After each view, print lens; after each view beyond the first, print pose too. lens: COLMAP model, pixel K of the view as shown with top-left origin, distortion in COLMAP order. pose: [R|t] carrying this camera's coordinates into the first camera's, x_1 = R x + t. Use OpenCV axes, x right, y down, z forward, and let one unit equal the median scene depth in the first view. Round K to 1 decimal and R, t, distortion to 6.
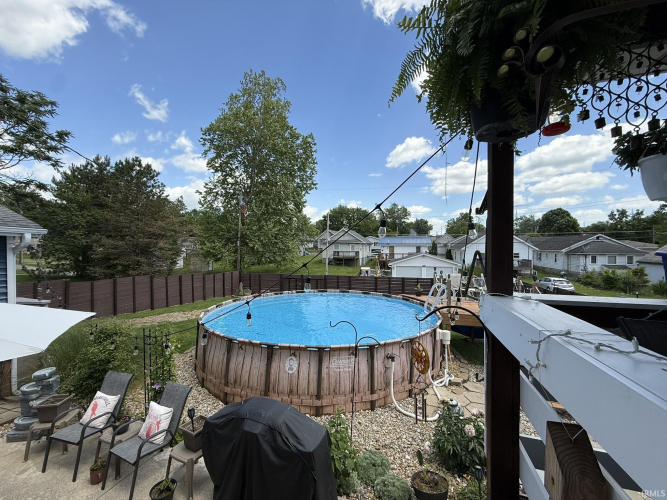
lens RADIAL K [[264.4, 0, 330.6], [0, 264.4, 249.2], [0, 0, 1]] dist [-0.014162, 0.000025]
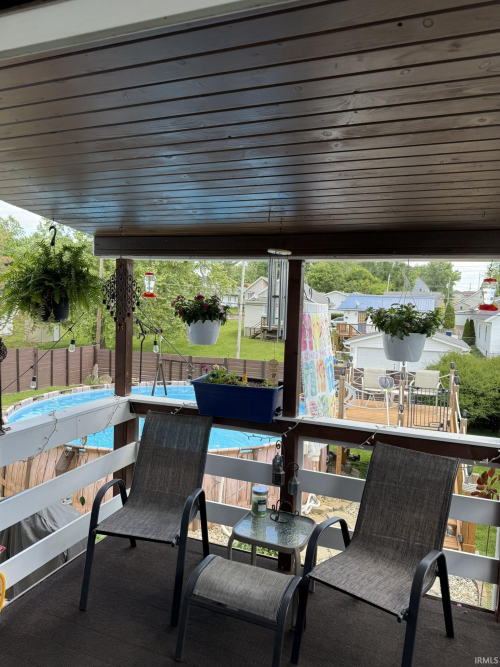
lens RADIAL K [[469.0, 0, 251.6], [0, 469.0, 335.7], [0, 0, 1]] dist [-0.000131, 0.001285]
pose [[0.998060, 0.037696, -0.049559, 0.356897], [-0.034758, 0.997660, 0.058883, -0.087833], [0.051662, -0.057046, 0.997034, -0.400596]]
